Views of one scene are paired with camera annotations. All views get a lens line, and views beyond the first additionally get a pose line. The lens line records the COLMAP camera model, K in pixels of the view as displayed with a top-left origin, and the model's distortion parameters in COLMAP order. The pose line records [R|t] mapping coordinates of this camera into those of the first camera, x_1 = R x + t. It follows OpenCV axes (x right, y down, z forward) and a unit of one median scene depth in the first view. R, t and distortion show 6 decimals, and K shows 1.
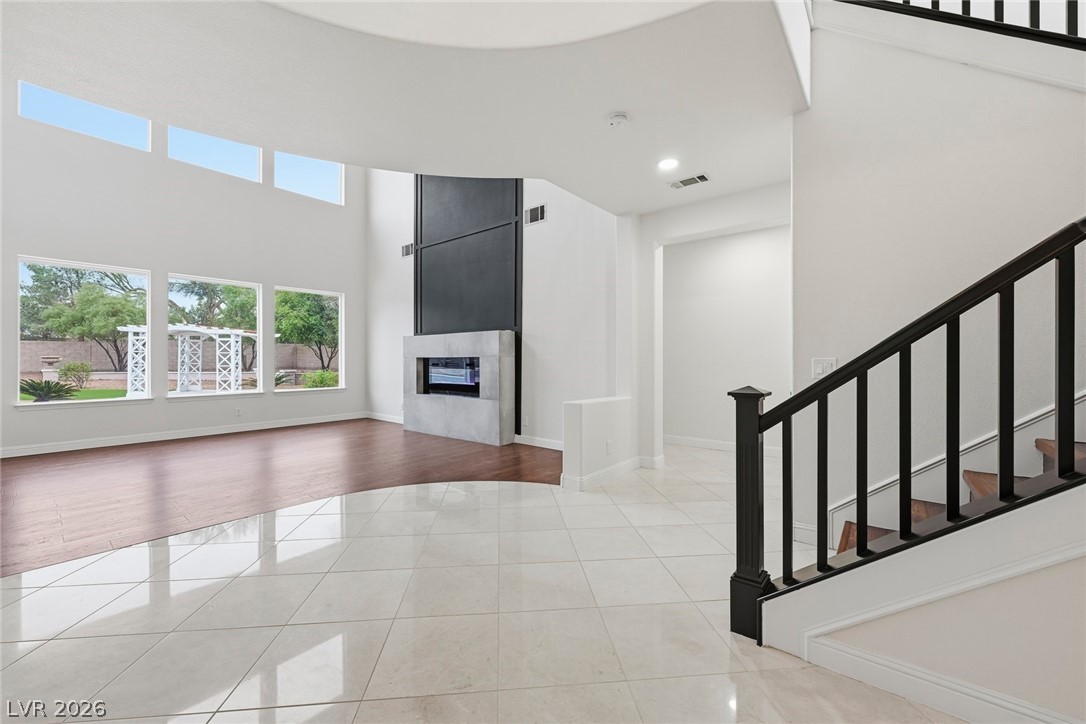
lens RADIAL K [[432.7, 0, 544.1], [0, 432.7, 361.2], [0, 0, 1]] dist [-0.000806, -0.000780]
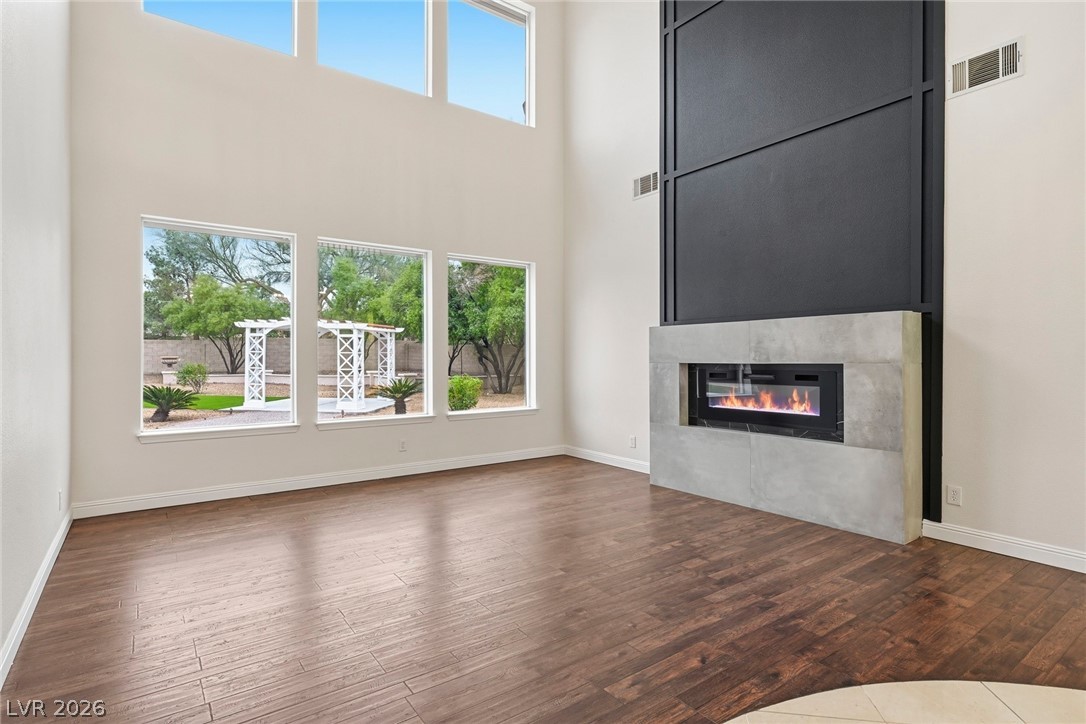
lens RADIAL K [[556.2, 0, 540.3], [0, 556.2, 357.9], [0, 0, 1]] dist [-0.000565, 0.000340]
pose [[0.965986, -0.001375, -0.258589, -0.240699], [0.000454, 0.999993, -0.003621, -0.010821], [0.258593, 0.003380, 0.965981, 0.197187]]
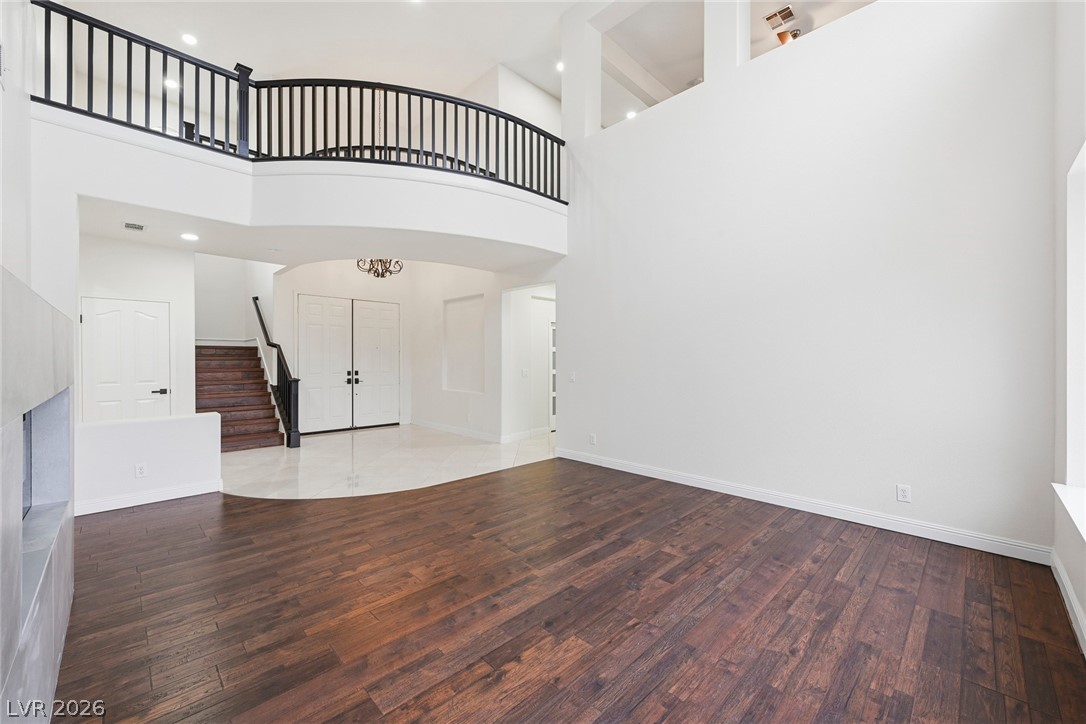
lens RADIAL K [[432.7, 0, 540.3], [0, 432.7, 361.5], [0, 0, 1]] dist [-0.000806, -0.000780]
pose [[-0.993620, -0.000885, 0.112776, -0.443777], [0.000007, 0.999969, 0.007911, -0.025918], [-0.112779, 0.007861, -0.993589, 1.010673]]
